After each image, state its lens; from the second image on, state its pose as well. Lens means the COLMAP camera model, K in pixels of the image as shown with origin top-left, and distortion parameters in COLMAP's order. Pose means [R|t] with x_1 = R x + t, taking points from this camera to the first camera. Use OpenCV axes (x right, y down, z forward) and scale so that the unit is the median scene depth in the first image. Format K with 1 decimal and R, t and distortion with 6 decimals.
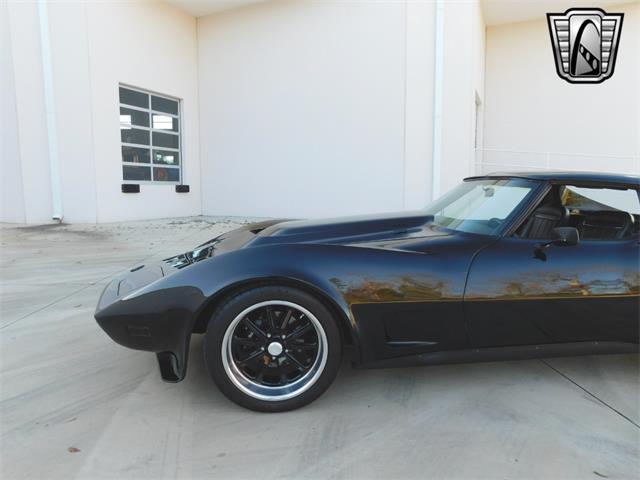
lens RADIAL K [[420.1, 0, 318.3], [0, 420.1, 238.0], [0, 0, 1]] dist [-0.071559, 0.050960]
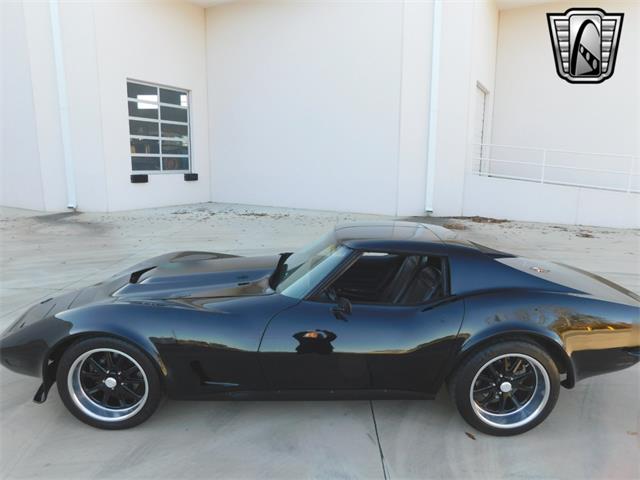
lens RADIAL K [[420.1, 0, 318.3], [0, 420.1, 238.0], [0, 0, 1]] dist [-0.071559, 0.050960]
pose [[0.996115, 0.025163, -0.084388, 0.537289], [-0.019875, 0.997820, 0.062923, -0.234721], [0.085787, -0.061001, 0.994444, -0.165096]]
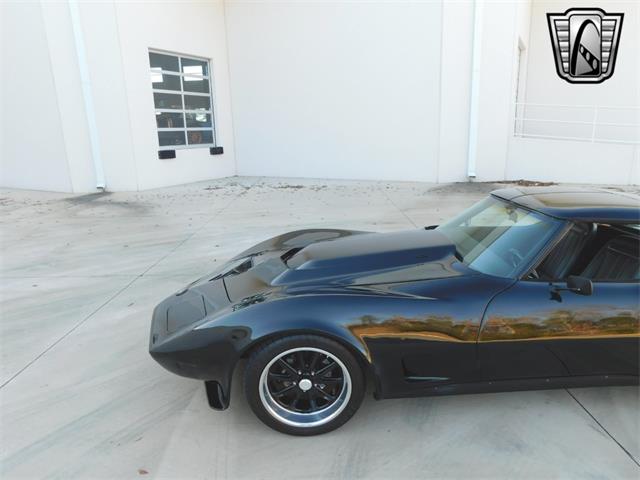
lens RADIAL K [[420.1, 0, 318.3], [0, 420.1, 238.0], [0, 0, 1]] dist [-0.071559, 0.050960]
pose [[0.996369, -0.008963, -0.084661, 0.026530], [0.020198, 0.990938, 0.132793, -0.236284], [0.082704, -0.134021, 0.987521, -0.055172]]
